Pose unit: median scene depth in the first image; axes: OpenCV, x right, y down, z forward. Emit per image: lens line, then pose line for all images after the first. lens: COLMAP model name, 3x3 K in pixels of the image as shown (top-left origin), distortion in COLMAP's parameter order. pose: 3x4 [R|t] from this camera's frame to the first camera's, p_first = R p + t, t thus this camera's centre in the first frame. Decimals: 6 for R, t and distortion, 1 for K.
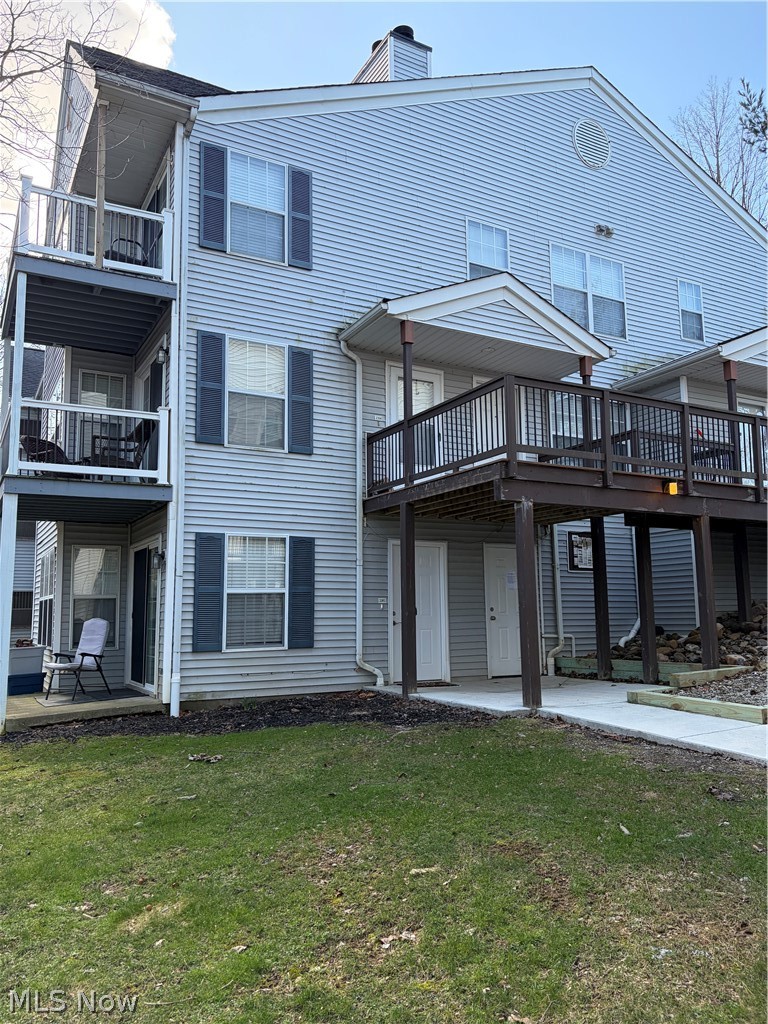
lens RADIAL K [[771.0, 0, 381.0], [0, 771.0, 509.0], [0, 0, 1]] dist [0.044085, -0.052536]
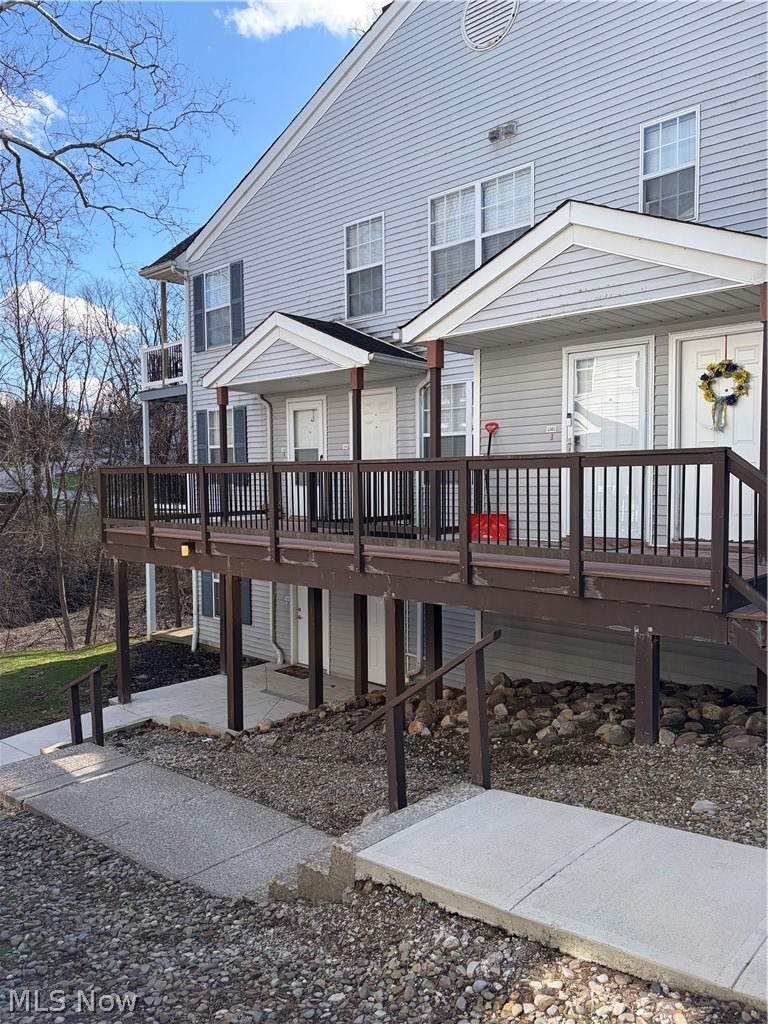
lens RADIAL K [[771.0, 0, 385.2], [0, 771.0, 514.7], [0, 0, 1]] dist [0.044085, -0.052536]
pose [[0.299691, 0.058603, -0.952235, 1.315987], [0.135882, 0.985314, 0.103404, -0.132059], [0.944310, -0.160381, 0.287327, 0.858866]]
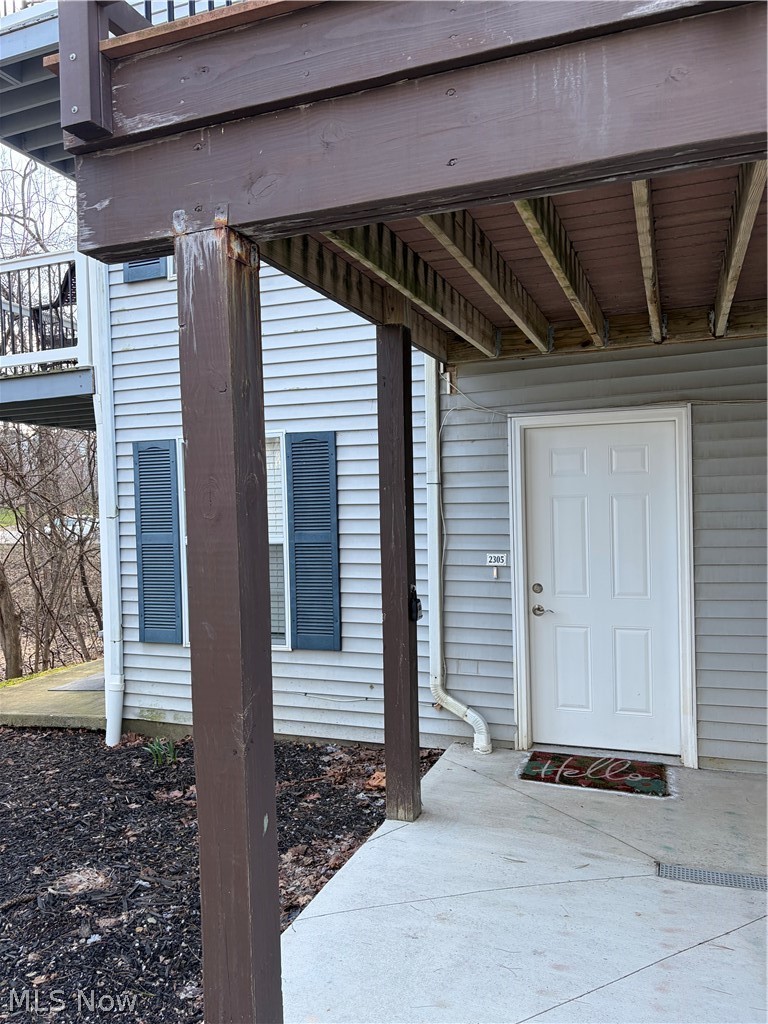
lens RADIAL K [[771.0, 0, 383.2], [0, 771.0, 515.7], [0, 0, 1]] dist [0.044085, -0.052536]
pose [[0.647782, 0.008118, -0.761782, 0.310039], [0.119527, 0.986476, 0.112152, 0.040034], [0.752390, -0.163704, 0.638051, 0.716041]]
